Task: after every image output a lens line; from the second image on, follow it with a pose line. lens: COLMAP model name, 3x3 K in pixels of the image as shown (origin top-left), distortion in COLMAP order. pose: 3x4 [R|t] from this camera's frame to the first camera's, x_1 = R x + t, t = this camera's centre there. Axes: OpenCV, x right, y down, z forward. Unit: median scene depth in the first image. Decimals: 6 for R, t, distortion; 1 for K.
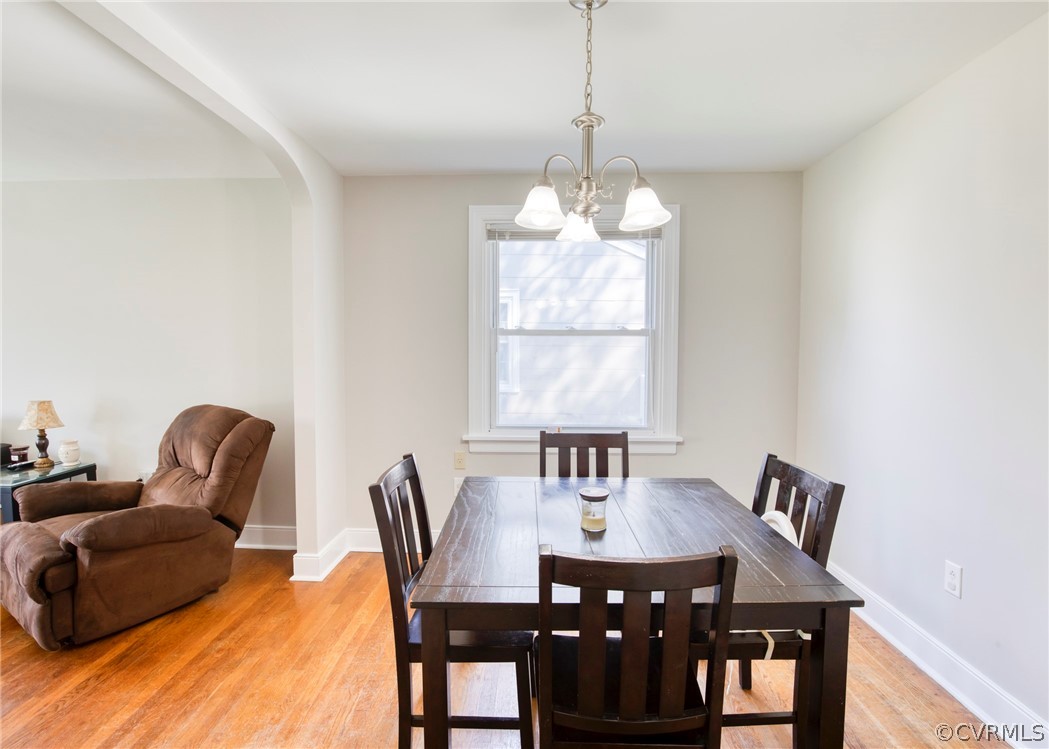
lens RADIAL K [[529.0, 0, 541.1], [0, 529.0, 364.6], [0, 0, 1]] dist [-0.035259, 0.004242]
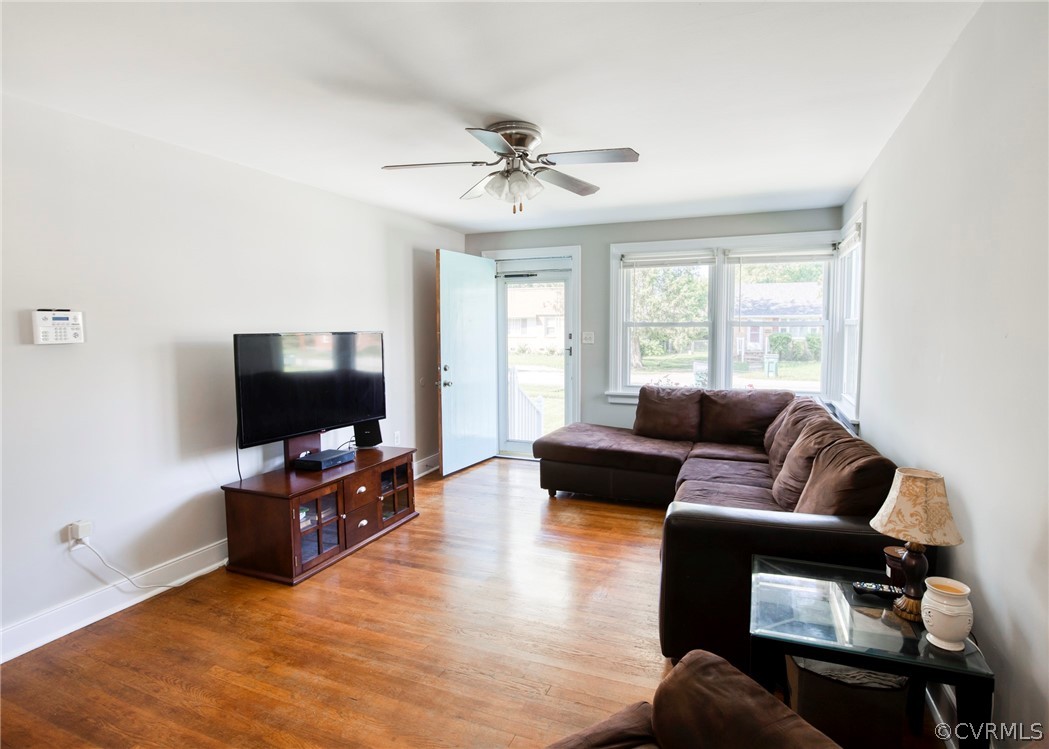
lens RADIAL K [[529.0, 0, 516.6], [0, 529.0, 366.5], [0, 0, 1]] dist [-0.035259, 0.004242]
pose [[-0.372664, 0.059727, -0.926042, -0.432770], [-0.028823, 0.996700, 0.075883, -0.045354], [0.927518, 0.054970, -0.369713, 0.835557]]
